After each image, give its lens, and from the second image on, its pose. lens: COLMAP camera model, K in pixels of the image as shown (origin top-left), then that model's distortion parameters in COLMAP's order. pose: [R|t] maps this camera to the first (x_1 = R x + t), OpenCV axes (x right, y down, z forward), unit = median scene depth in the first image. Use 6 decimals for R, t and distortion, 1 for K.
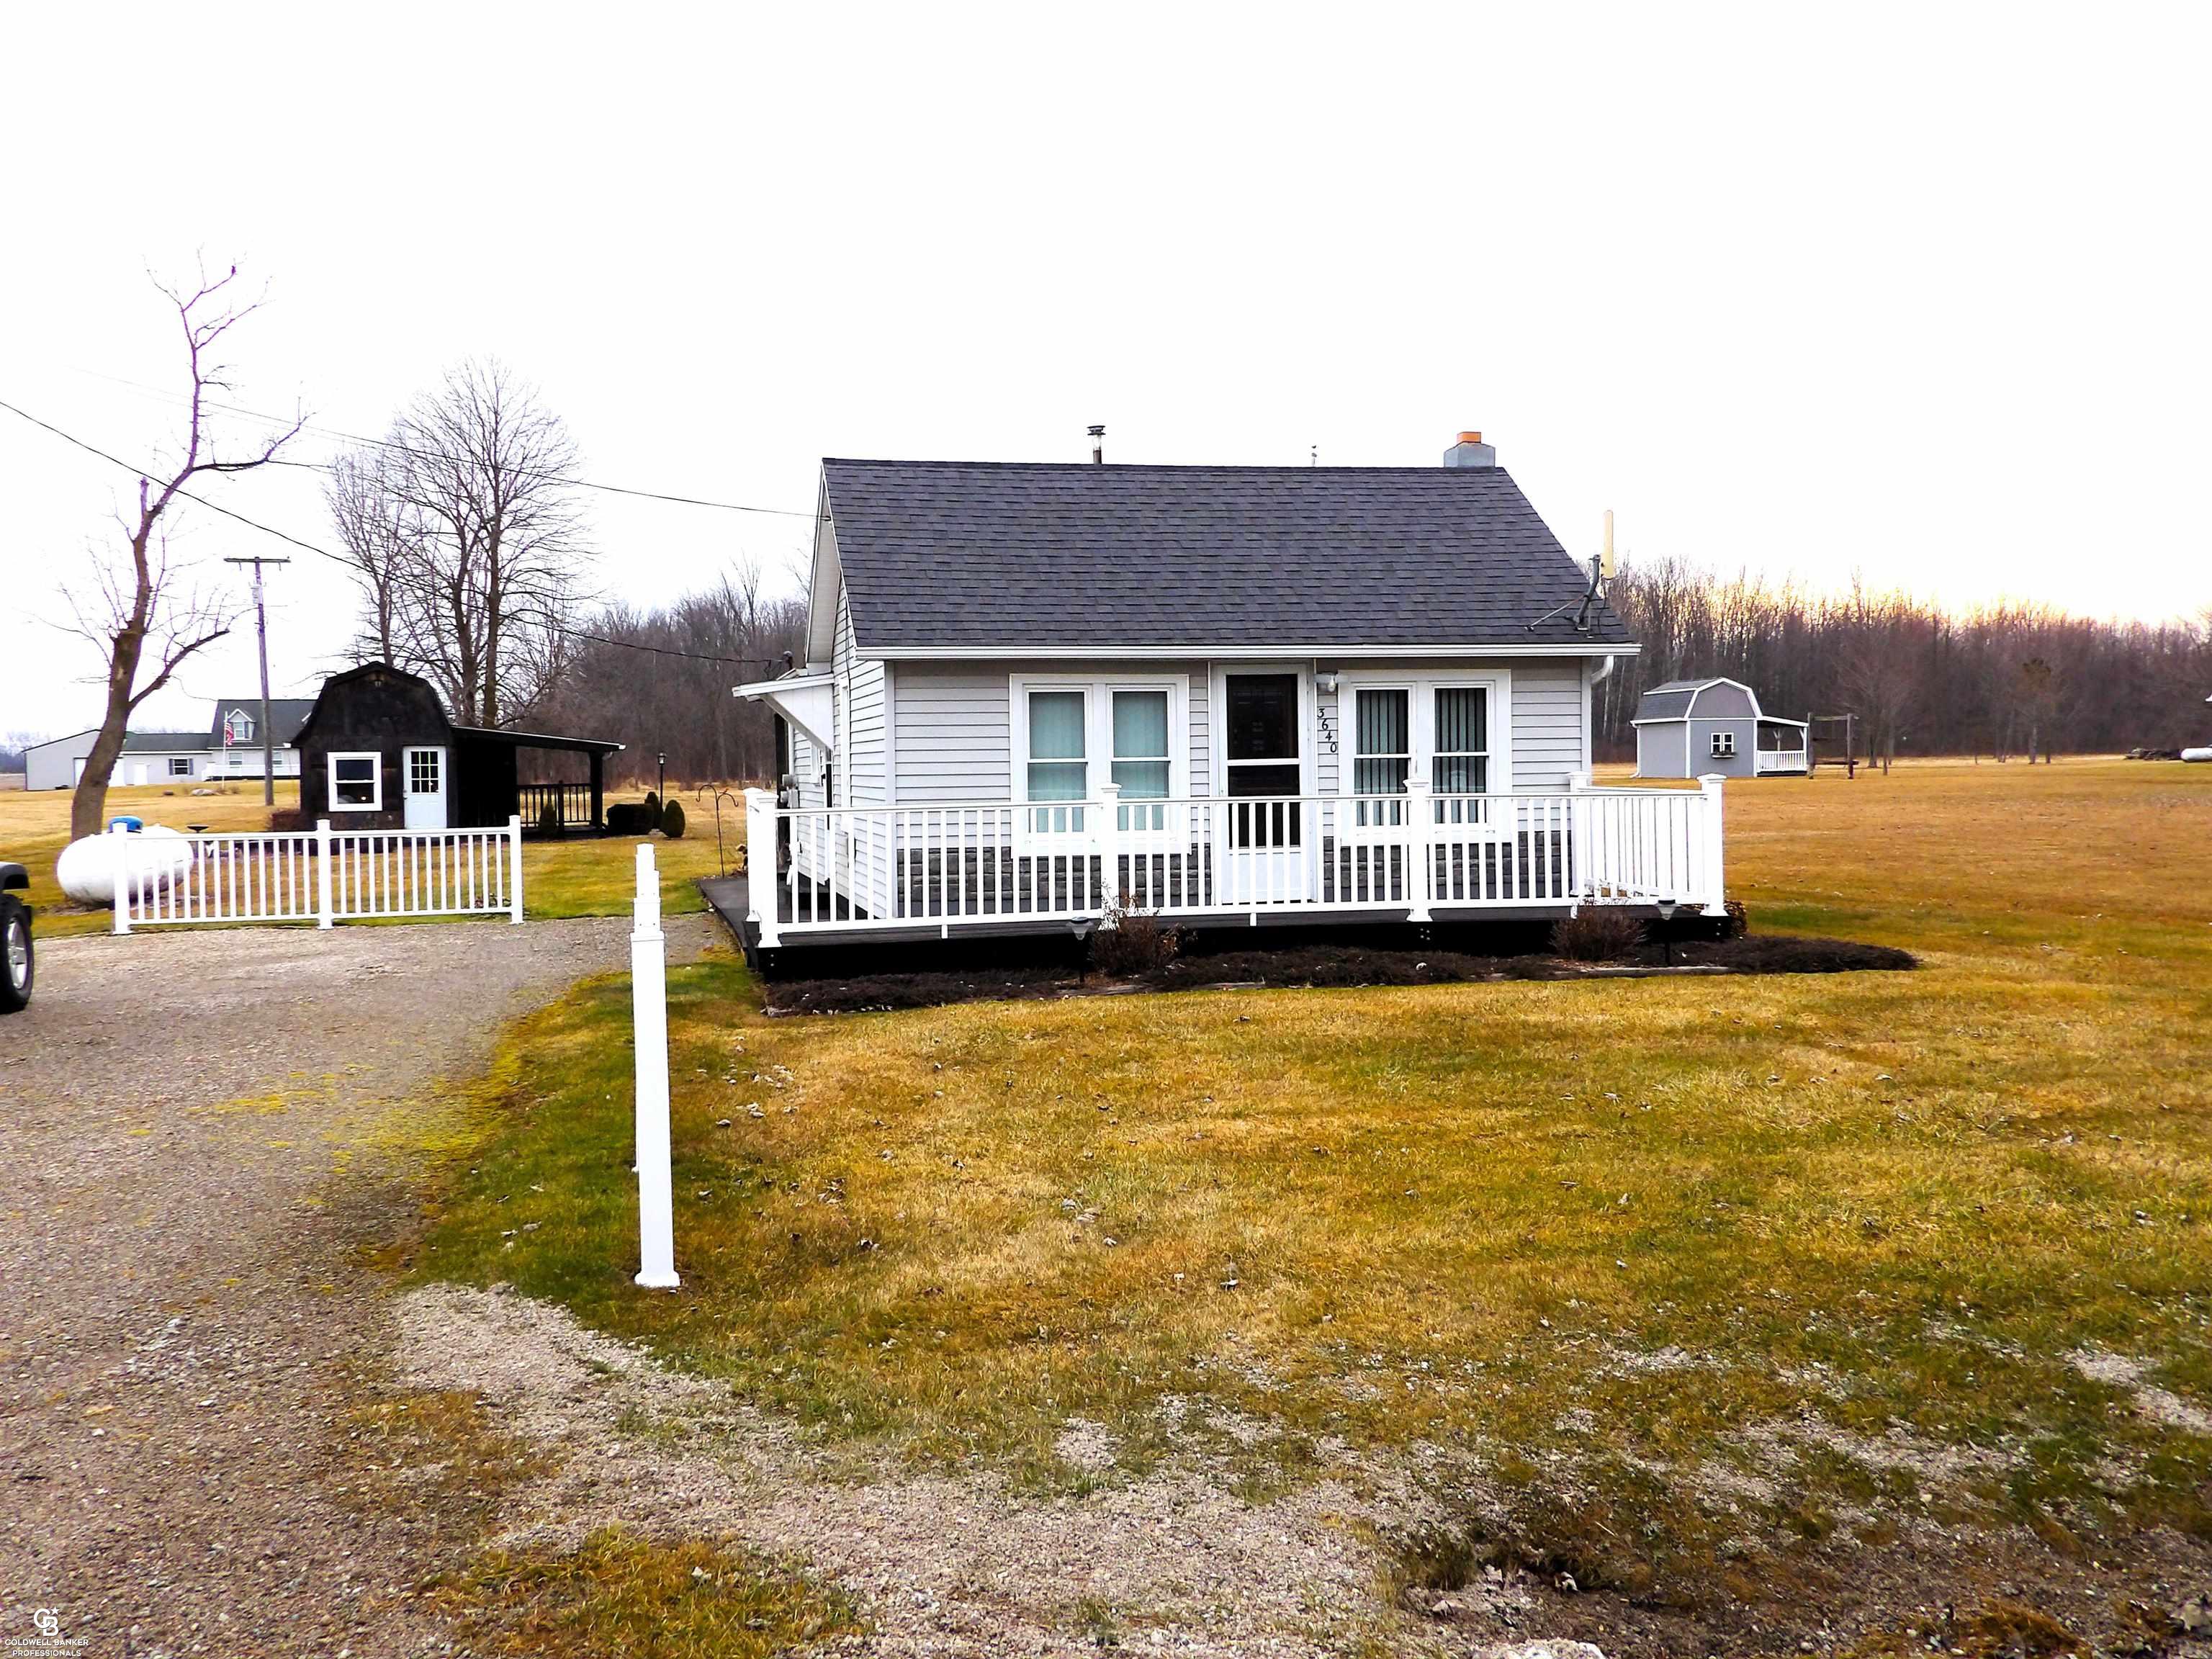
lens RADIAL K [[2091.2, 0, 1106.0], [0, 2091.2, 829.5], [0, 0, 1]] dist [0.184619, -0.104263]
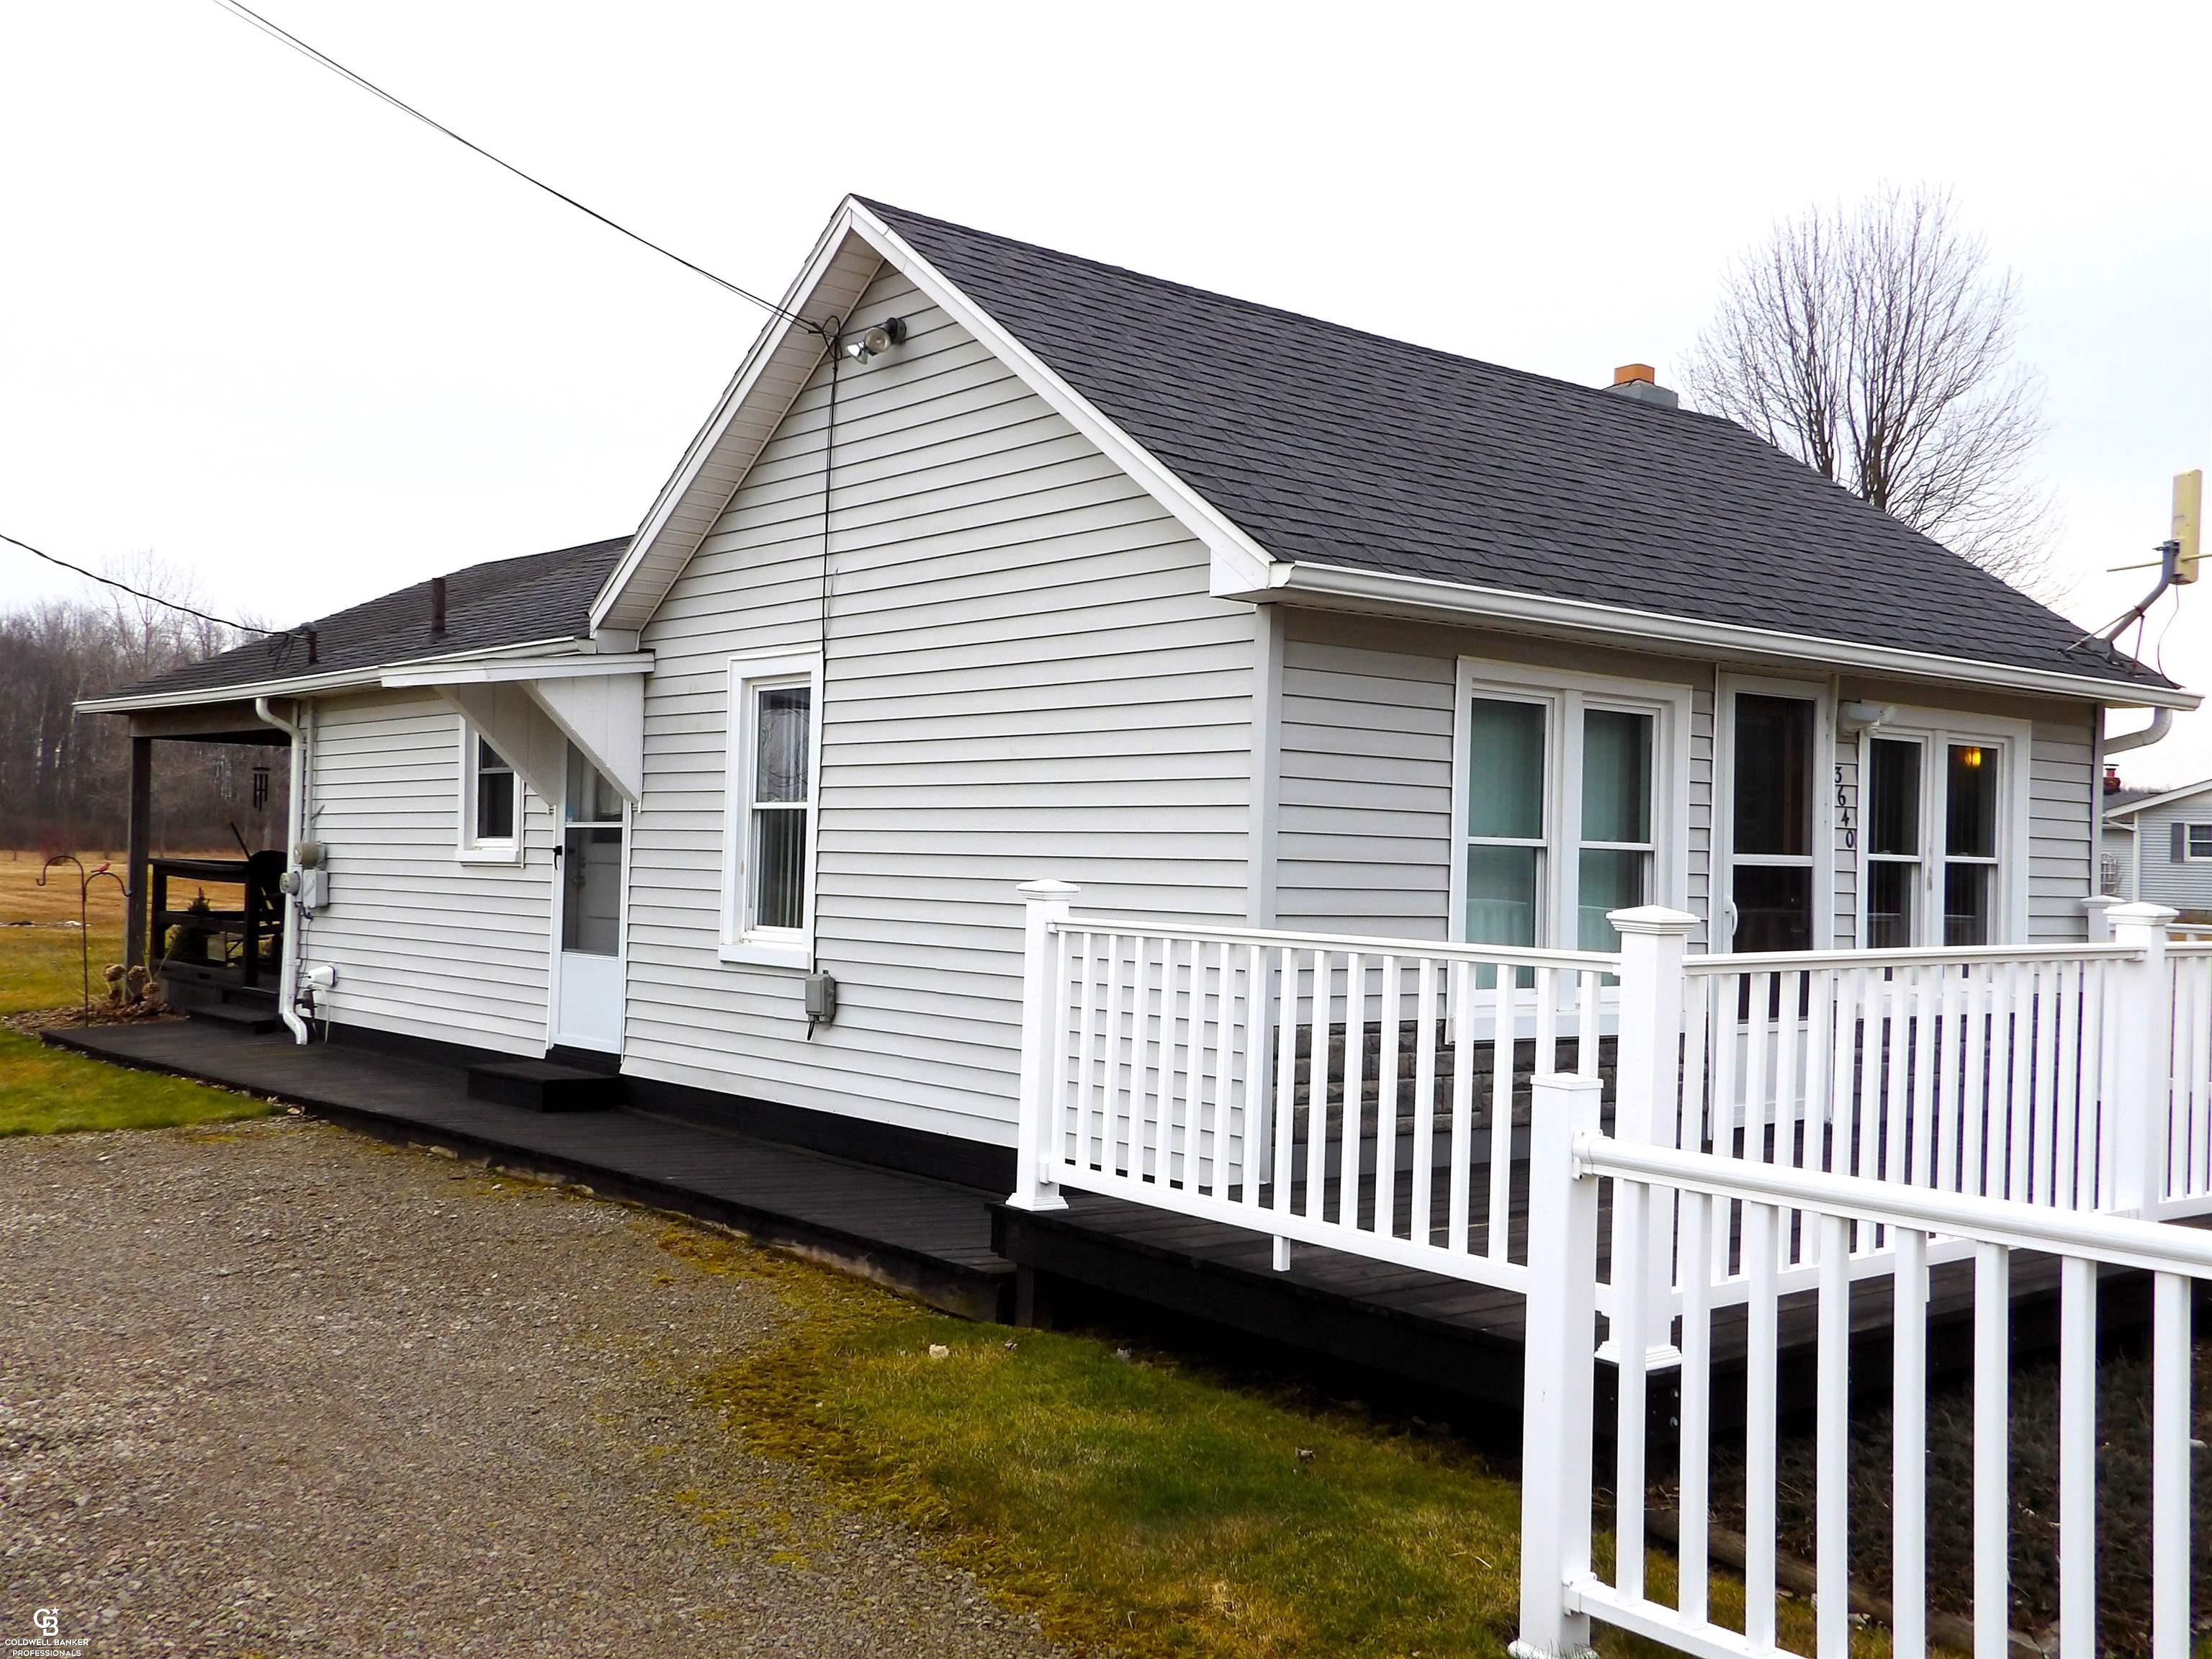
lens RADIAL K [[2091.2, 0, 1106.0], [0, 2091.2, 829.5], [0, 0, 1]] dist [0.184619, -0.104263]
pose [[0.890862, 0.044239, 0.452114, -0.124960], [-0.023484, 0.998401, -0.051419, -0.003216], [-0.453666, 0.035190, 0.890477, 0.231033]]
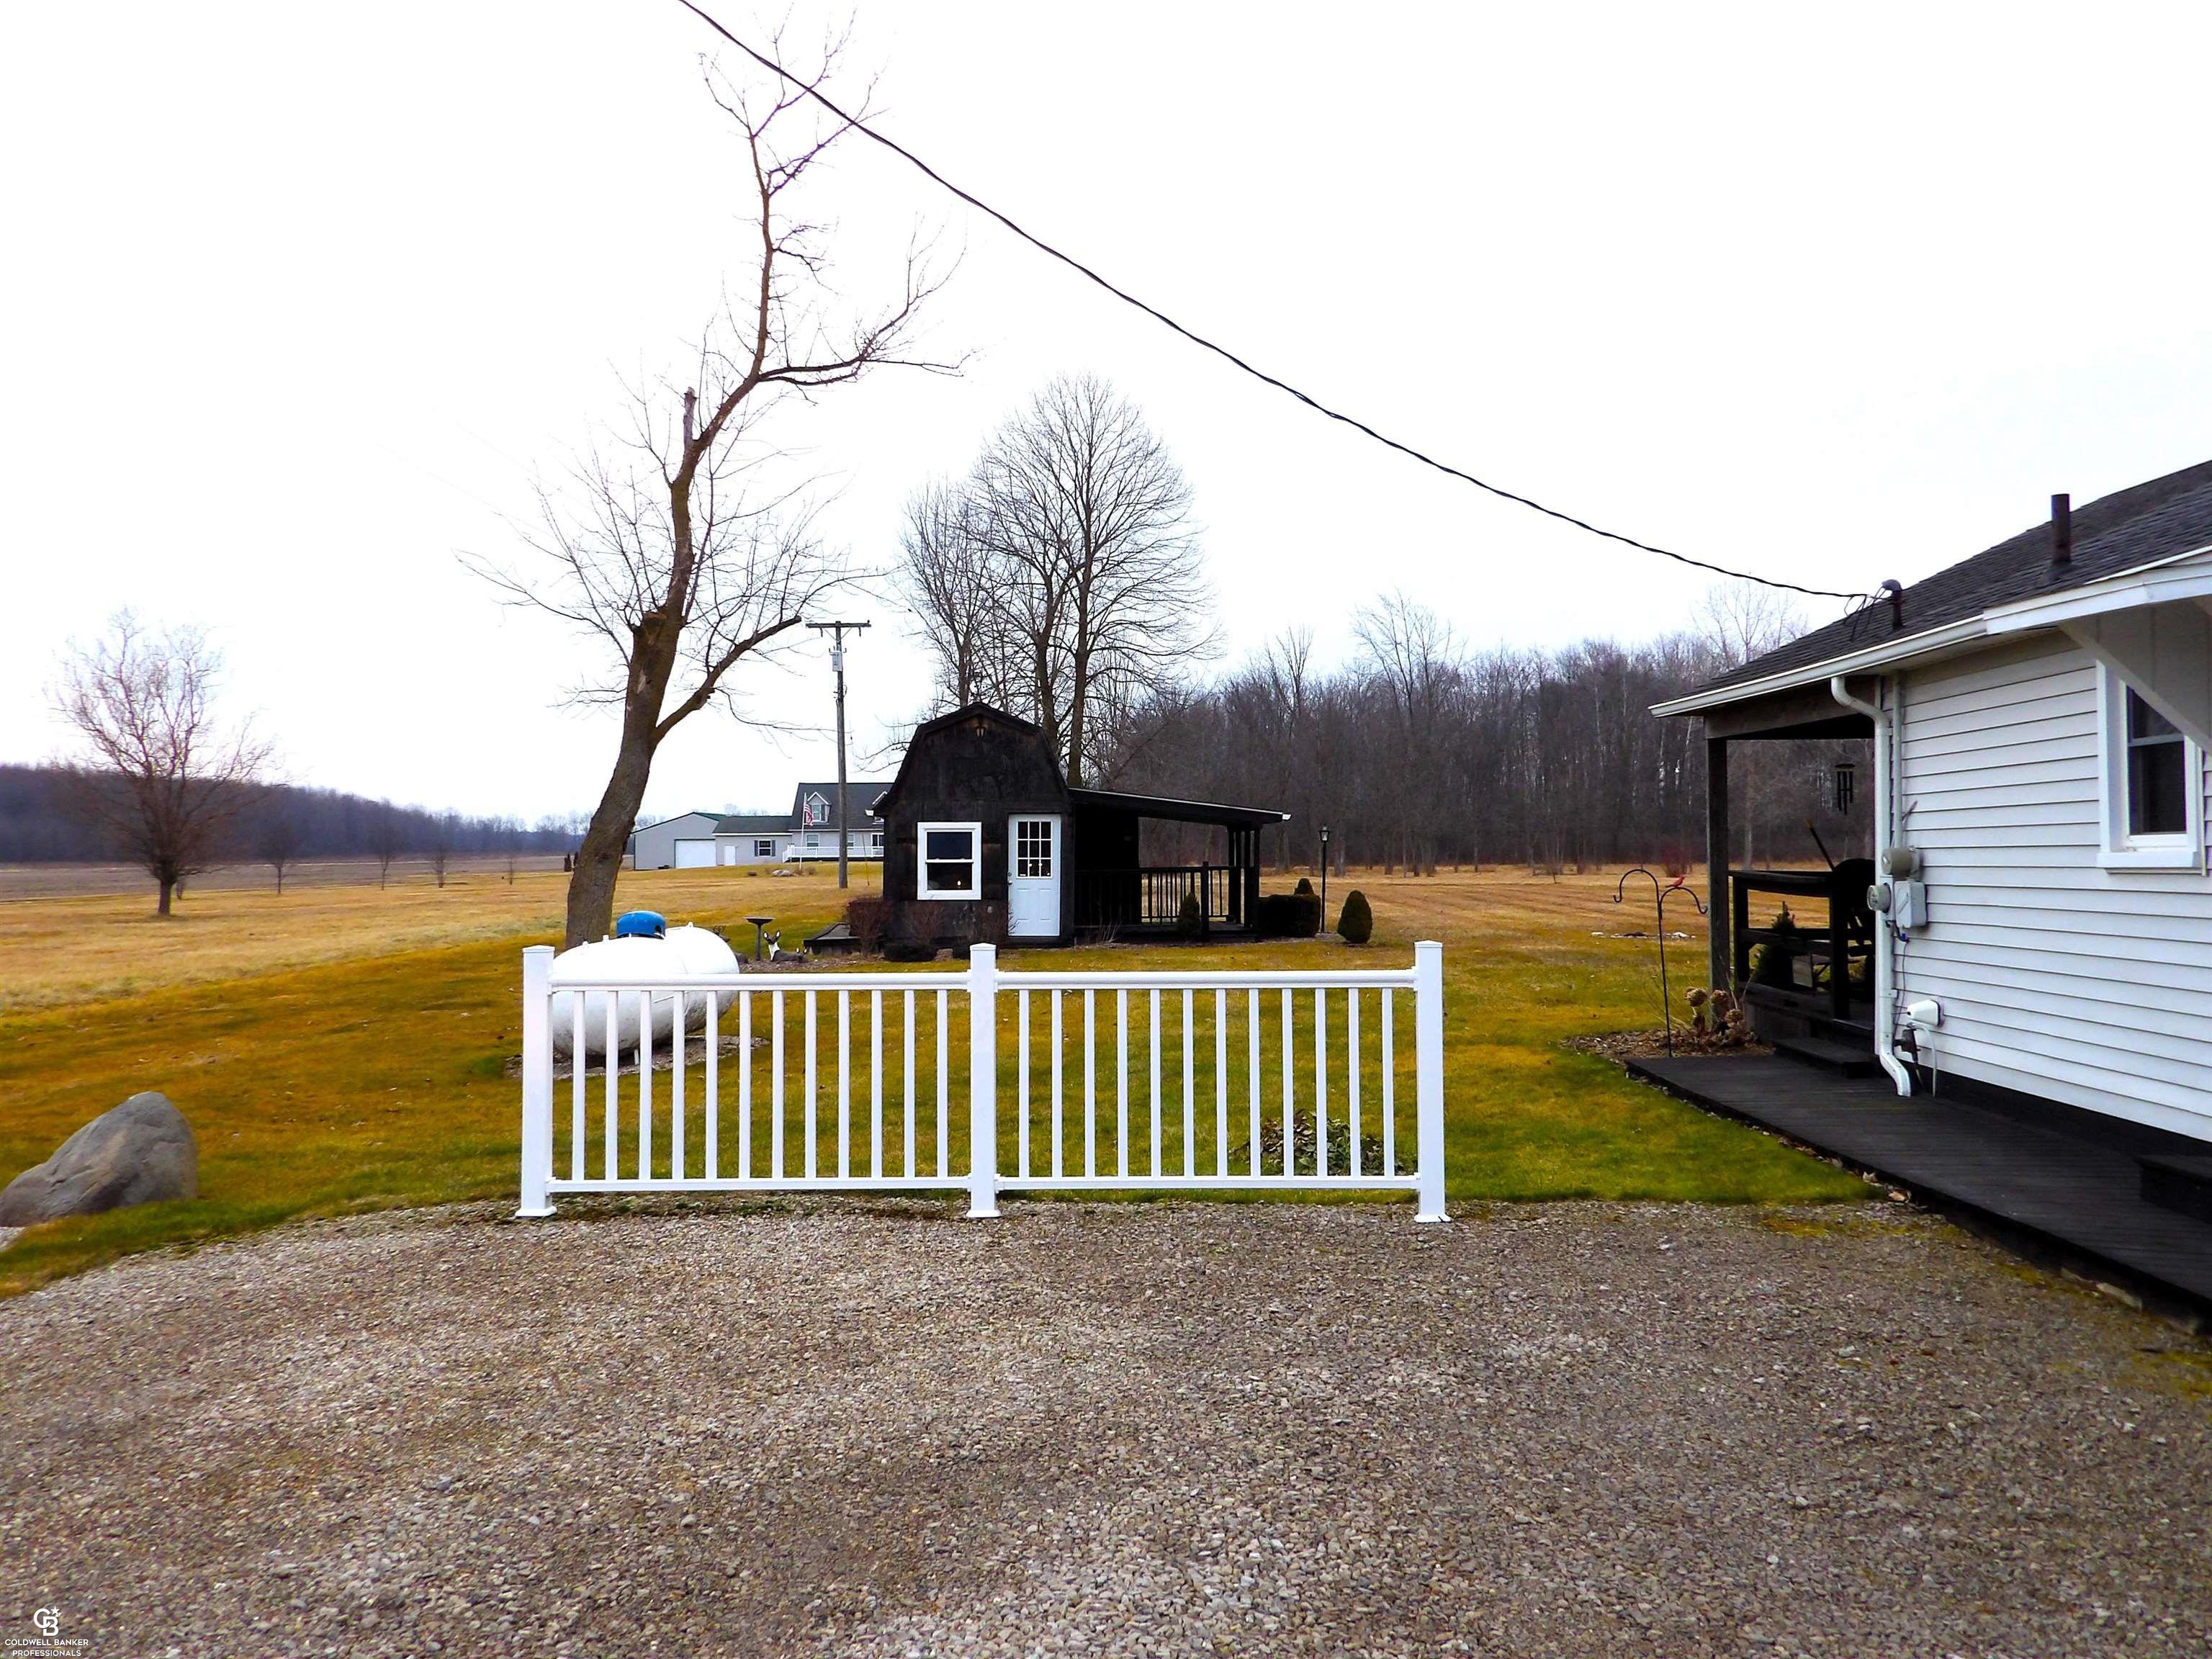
lens RADIAL K [[2091.2, 0, 1106.0], [0, 2091.2, 829.5], [0, 0, 1]] dist [0.184619, -0.104263]
pose [[0.969820, 0.007040, -0.243722, -0.116703], [-0.017175, 0.999073, -0.039486, -0.005179], [0.243218, 0.042480, 0.969041, 0.293074]]
